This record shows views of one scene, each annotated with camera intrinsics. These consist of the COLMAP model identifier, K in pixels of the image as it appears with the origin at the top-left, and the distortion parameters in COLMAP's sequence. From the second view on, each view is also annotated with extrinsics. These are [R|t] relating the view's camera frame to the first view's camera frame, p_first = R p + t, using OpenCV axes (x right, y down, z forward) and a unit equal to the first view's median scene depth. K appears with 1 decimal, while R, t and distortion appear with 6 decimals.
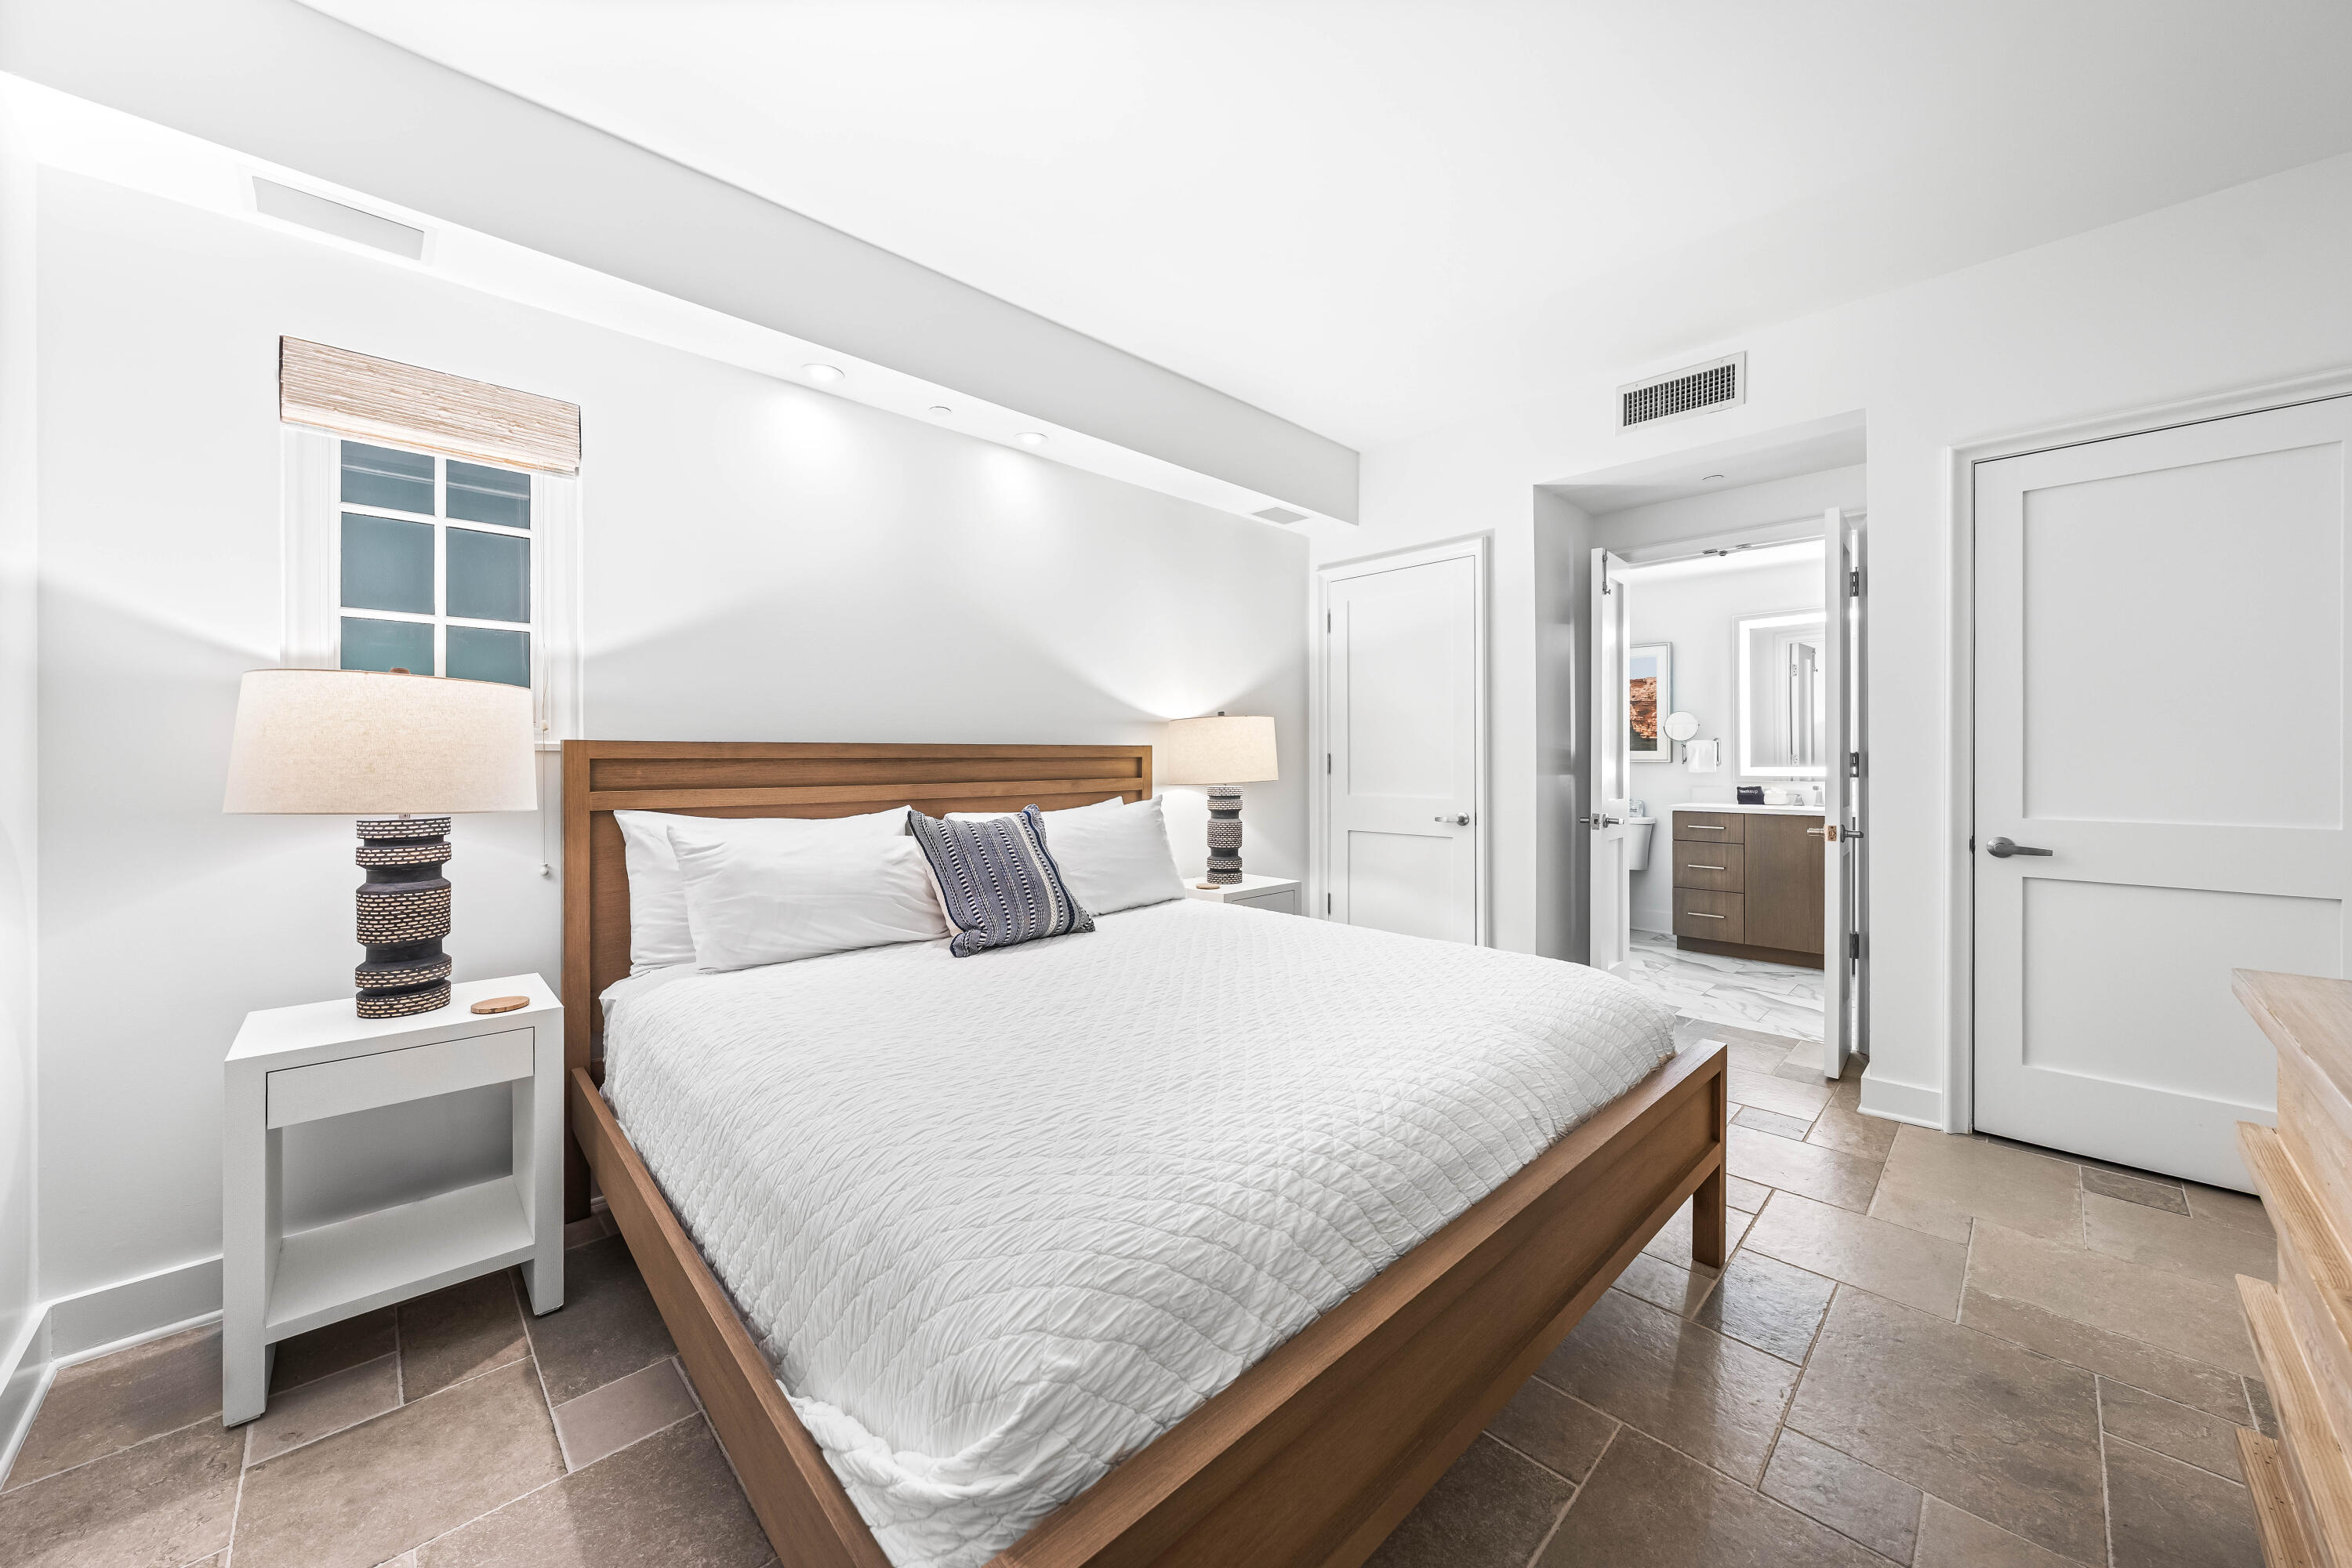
lens RADIAL K [[852.2, 0, 1173.9], [0, 852.2, 768.9], [0, 0, 1]] dist [0.002085, -0.000148]
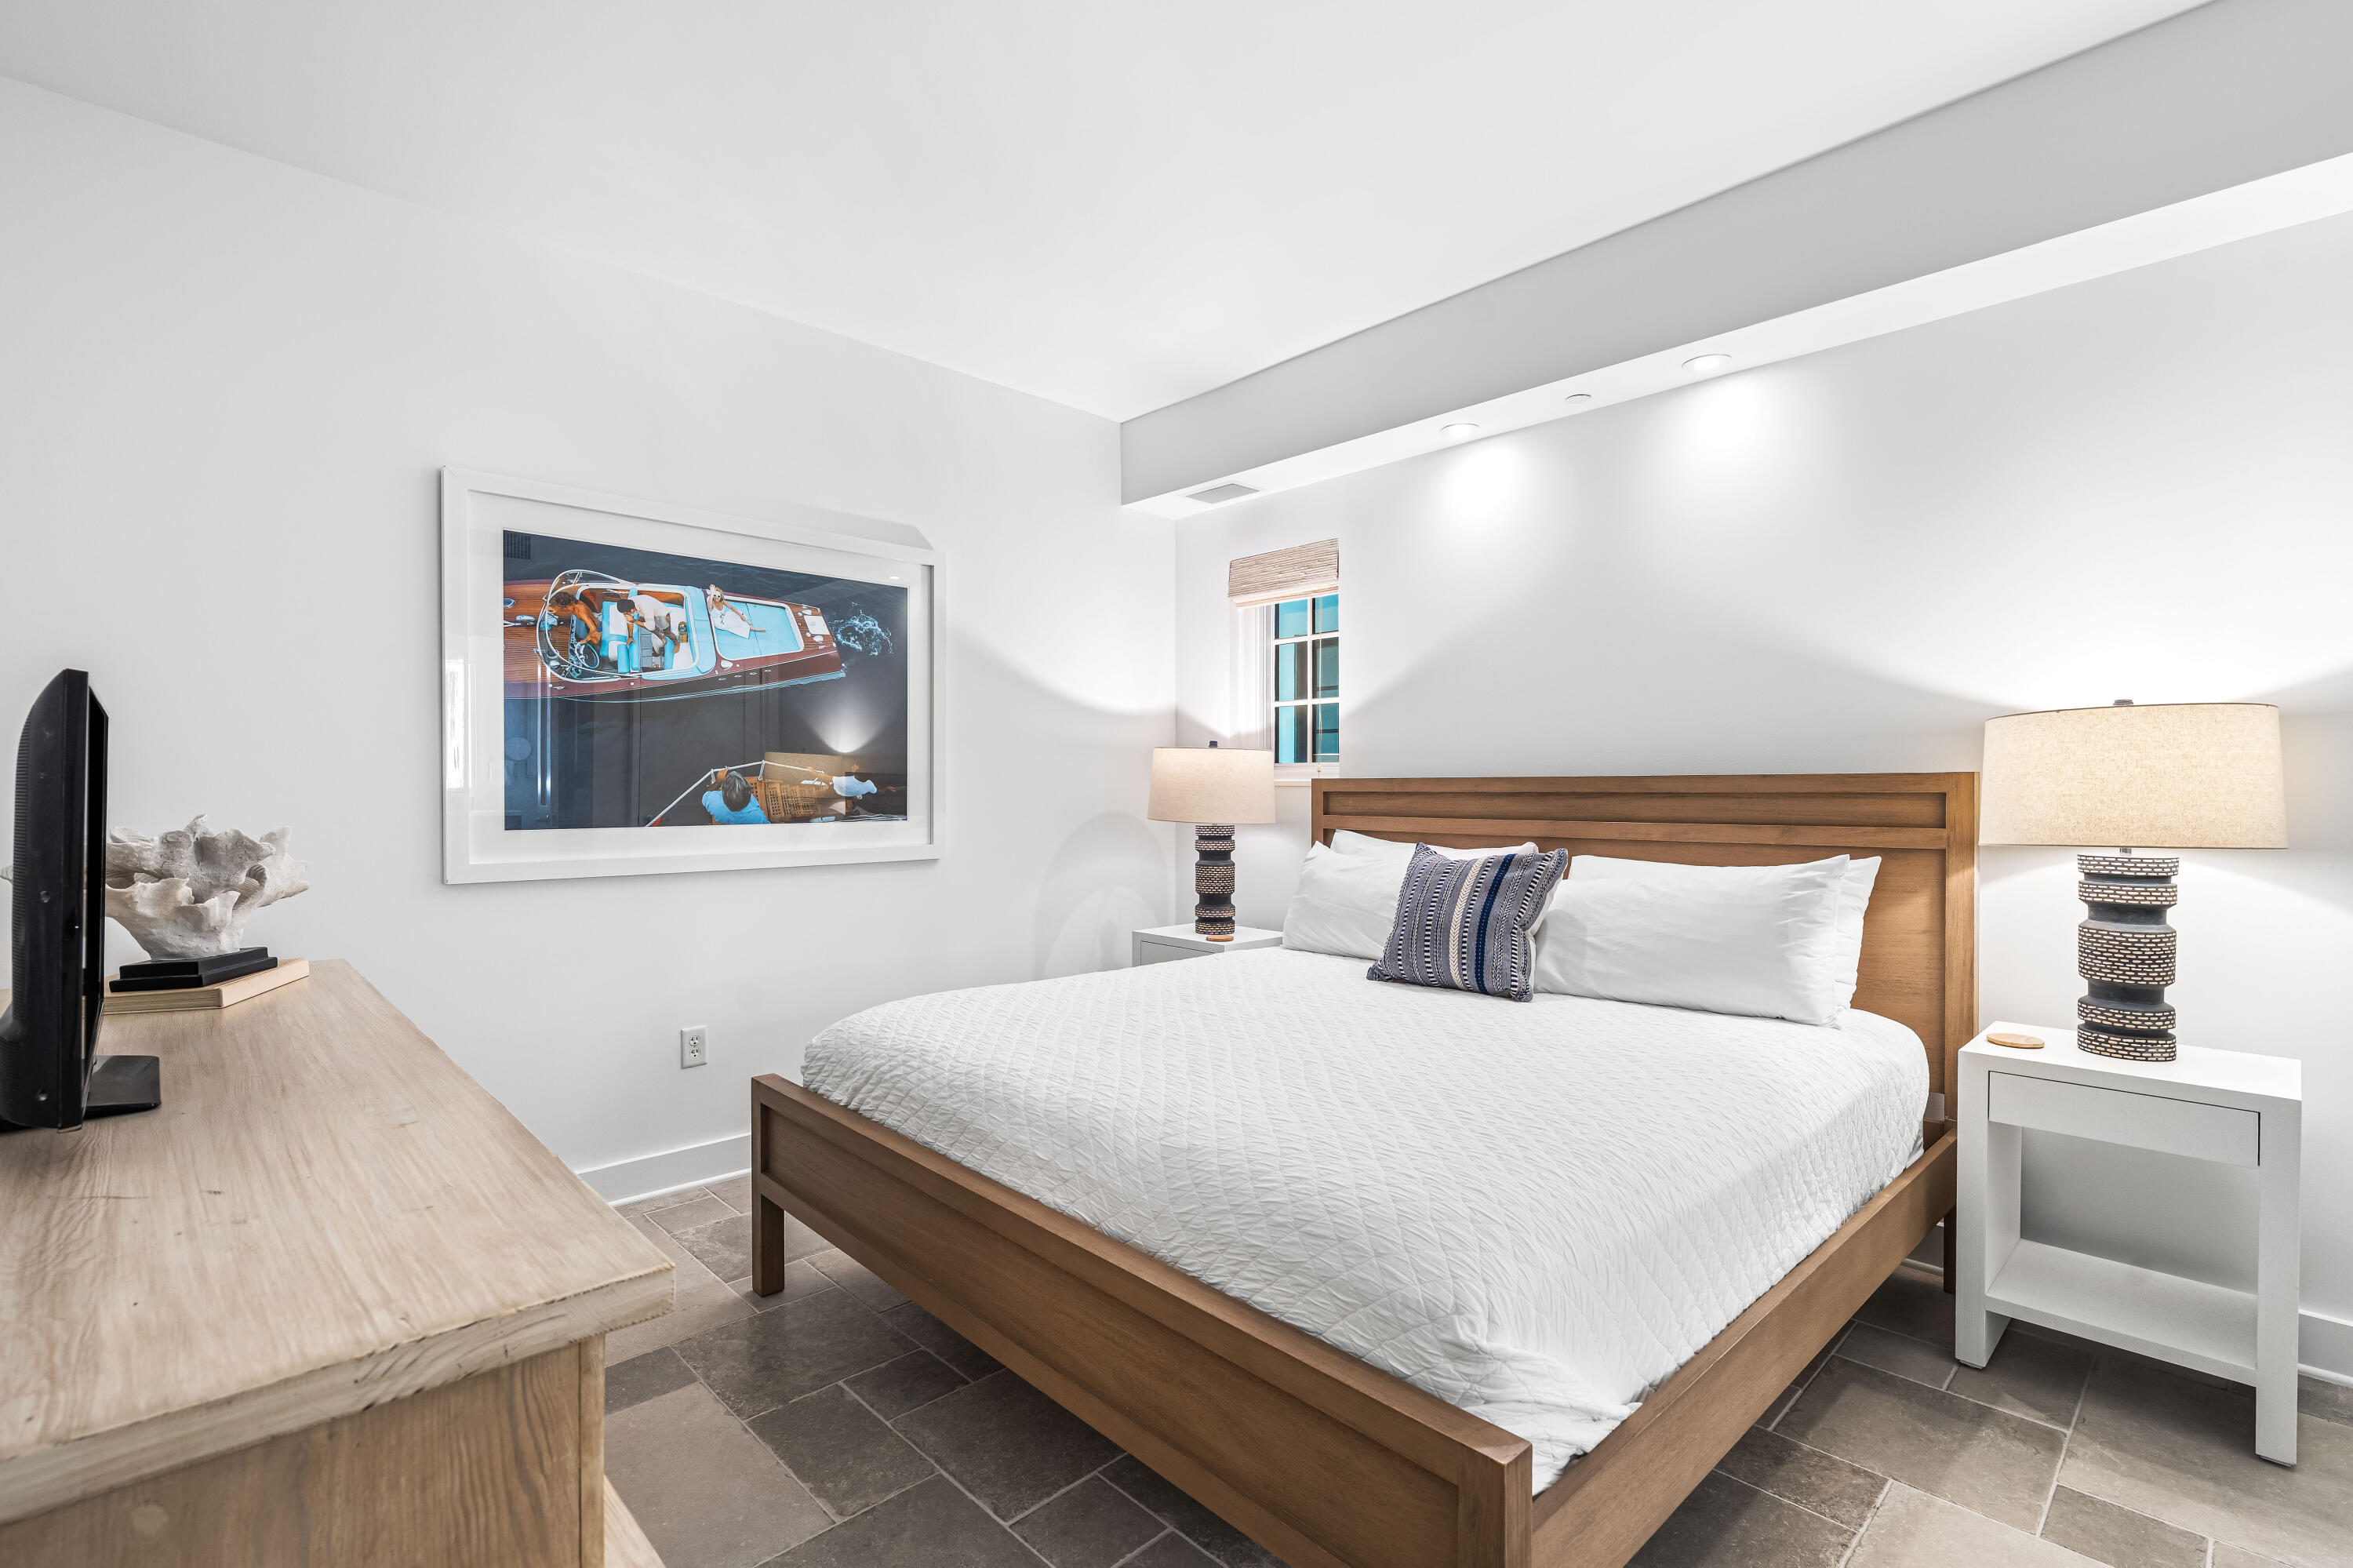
lens RADIAL K [[1059.5, 0, 1180.1], [0, 1059.5, 796.2], [0, 0, 1]] dist [-0.001742, 0.000158]
pose [[0.019479, 0.016851, -0.999668, 0.934713], [-0.007300, 0.999834, 0.016711, -0.027719], [0.999784, 0.006973, 0.019599, 0.635108]]
